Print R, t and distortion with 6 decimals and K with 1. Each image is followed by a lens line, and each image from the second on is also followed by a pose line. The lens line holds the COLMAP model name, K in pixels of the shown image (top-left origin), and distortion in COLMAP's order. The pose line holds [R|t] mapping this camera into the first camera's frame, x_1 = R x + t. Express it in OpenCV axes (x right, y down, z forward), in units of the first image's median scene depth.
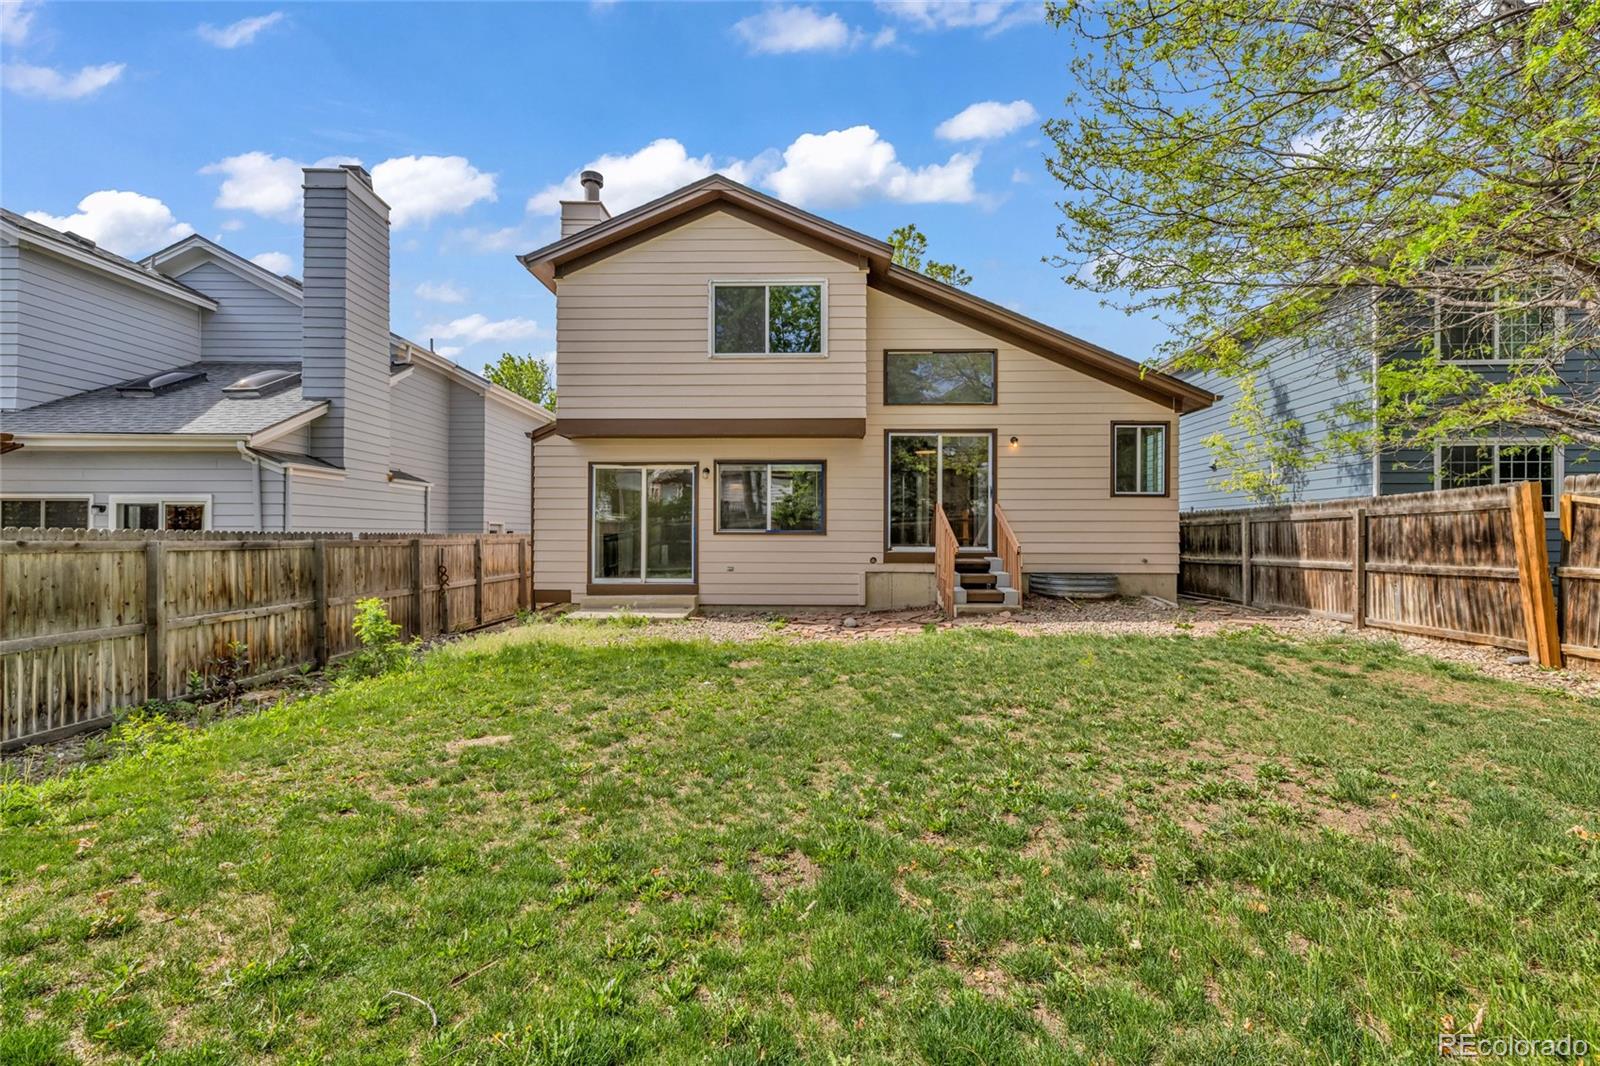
lens RADIAL K [[667.8, 0, 799.1], [0, 667.8, 531.2], [0, 0, 1]] dist [-0.000118, 0.000095]
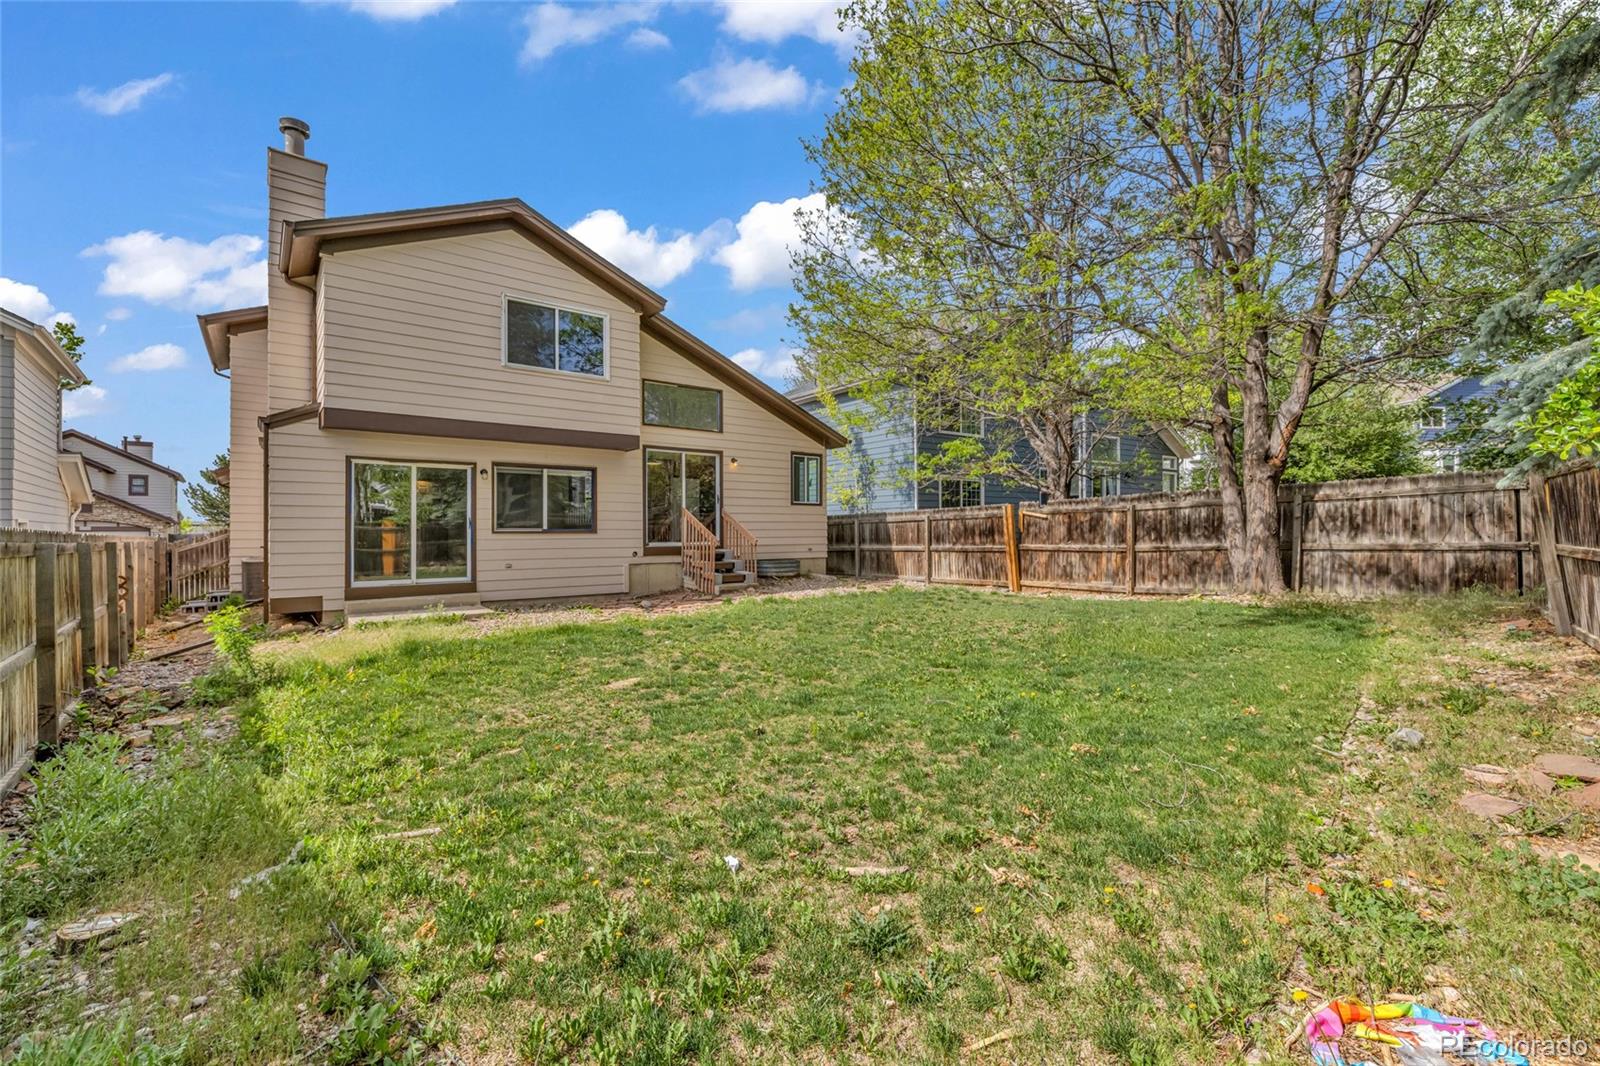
lens RADIAL K [[667.8, 0, 799.1], [0, 667.8, 531.2], [0, 0, 1]] dist [-0.000118, 0.000095]
pose [[0.772695, -0.005581, 0.634752, -0.433881], [0.005324, 0.999983, 0.002310, 0.001629], [-0.634755, 0.001595, 0.772712, -0.111774]]
